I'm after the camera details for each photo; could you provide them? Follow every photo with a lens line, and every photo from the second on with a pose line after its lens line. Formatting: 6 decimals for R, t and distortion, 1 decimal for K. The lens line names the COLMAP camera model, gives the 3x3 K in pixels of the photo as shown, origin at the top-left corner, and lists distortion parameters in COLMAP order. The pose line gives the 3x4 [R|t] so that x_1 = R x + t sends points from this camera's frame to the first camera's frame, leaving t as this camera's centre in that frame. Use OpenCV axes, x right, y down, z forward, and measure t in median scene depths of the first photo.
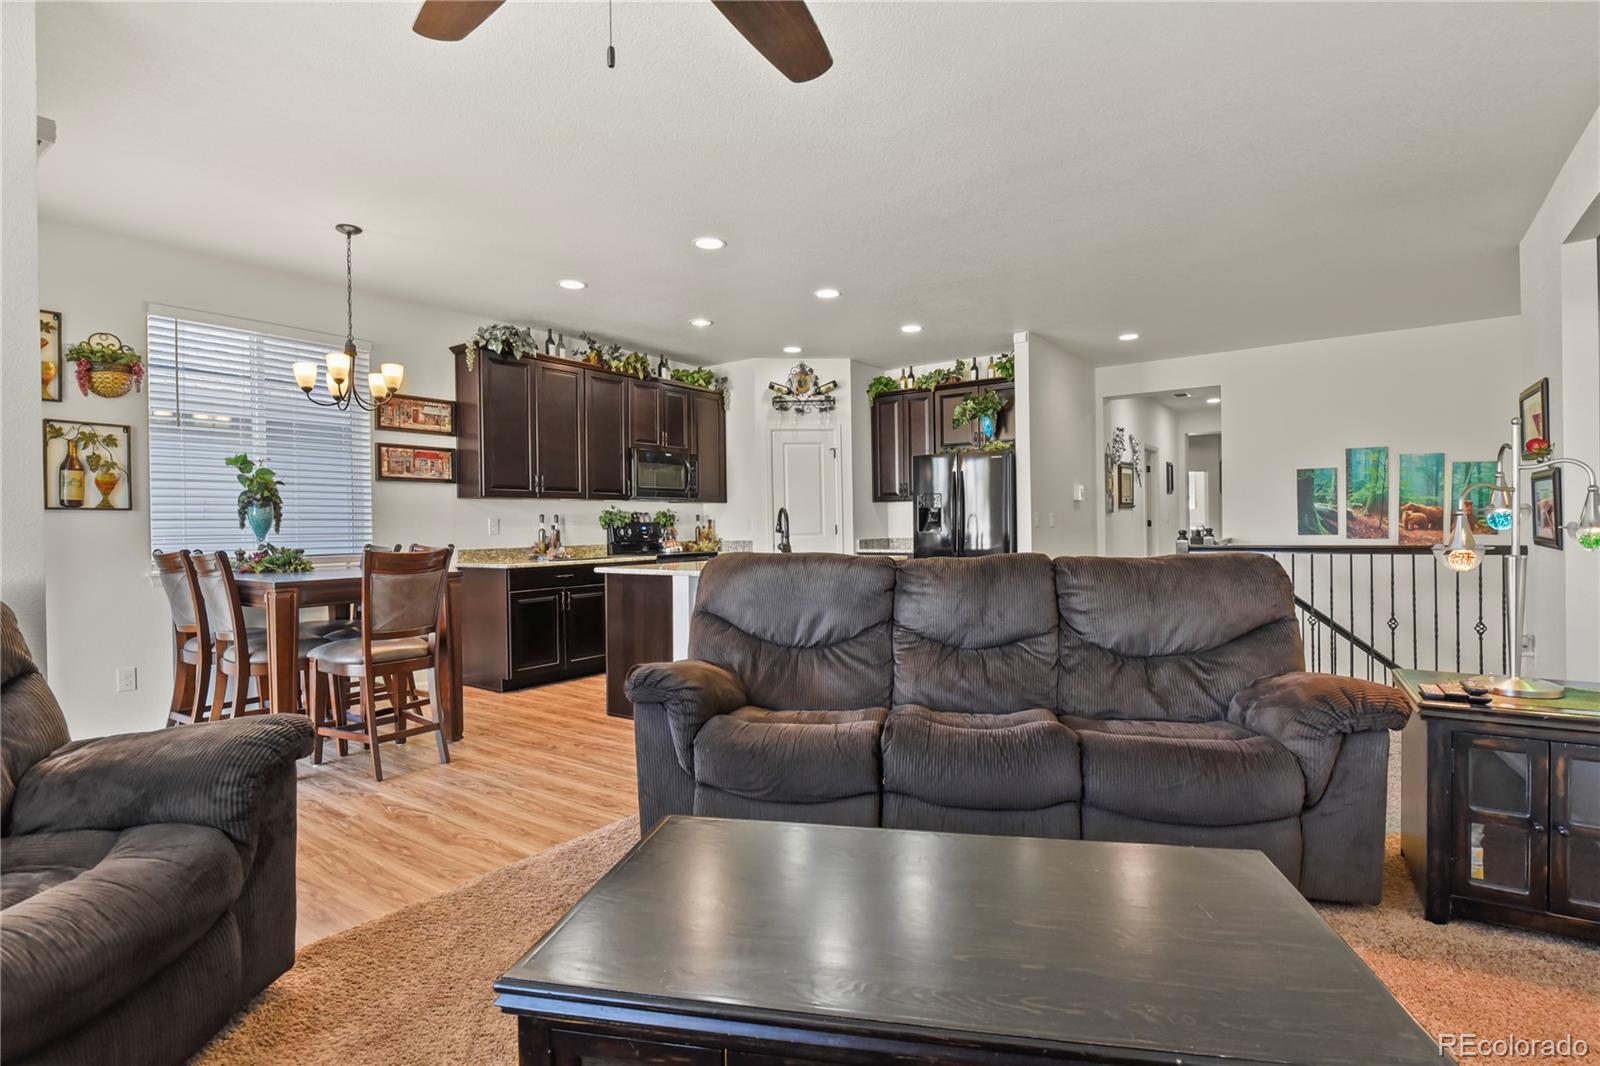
lens RADIAL K [[777.1, 0, 825.8], [0, 777.1, 526.8], [0, 0, 1]] dist [-0.007231, -0.002883]
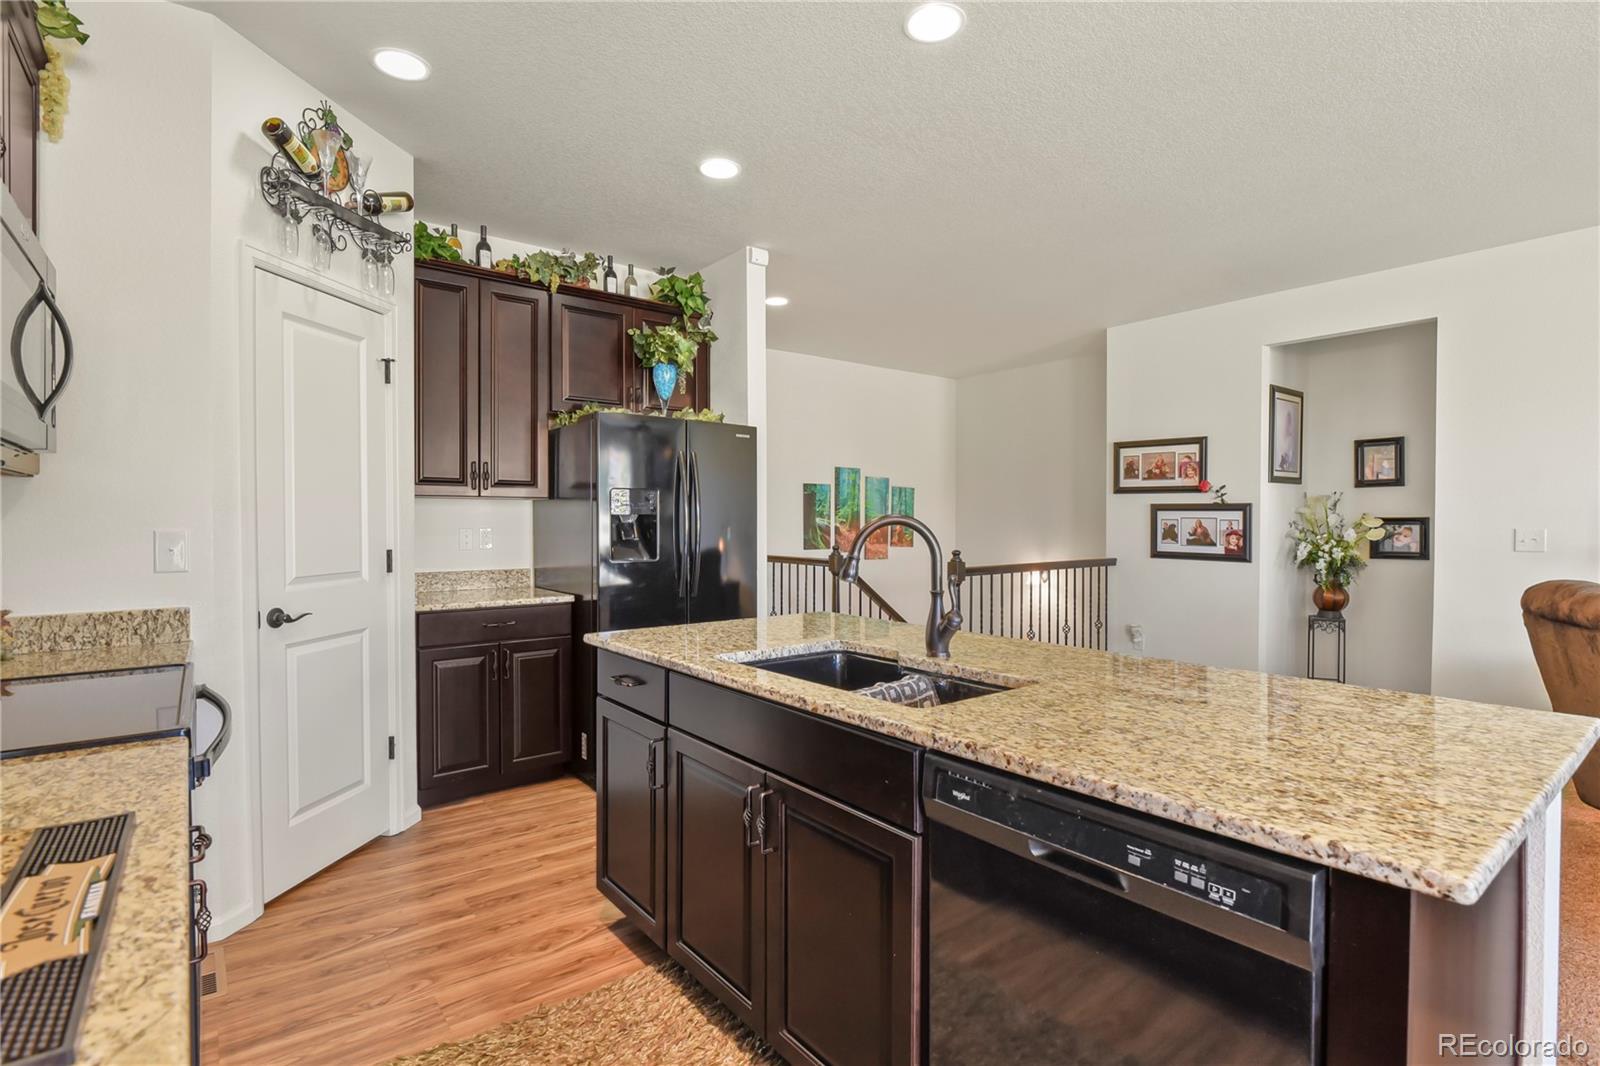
lens RADIAL K [[777.1, 0, 800.6], [0, 777.1, 531.6], [0, 0, 1]] dist [-0.007231, -0.002883]
pose [[0.292410, -0.000088, 0.956293, -0.326709], [-0.000354, 1.000000, 0.000201, -0.012875], [-0.956293, -0.000397, 0.292410, 0.715010]]
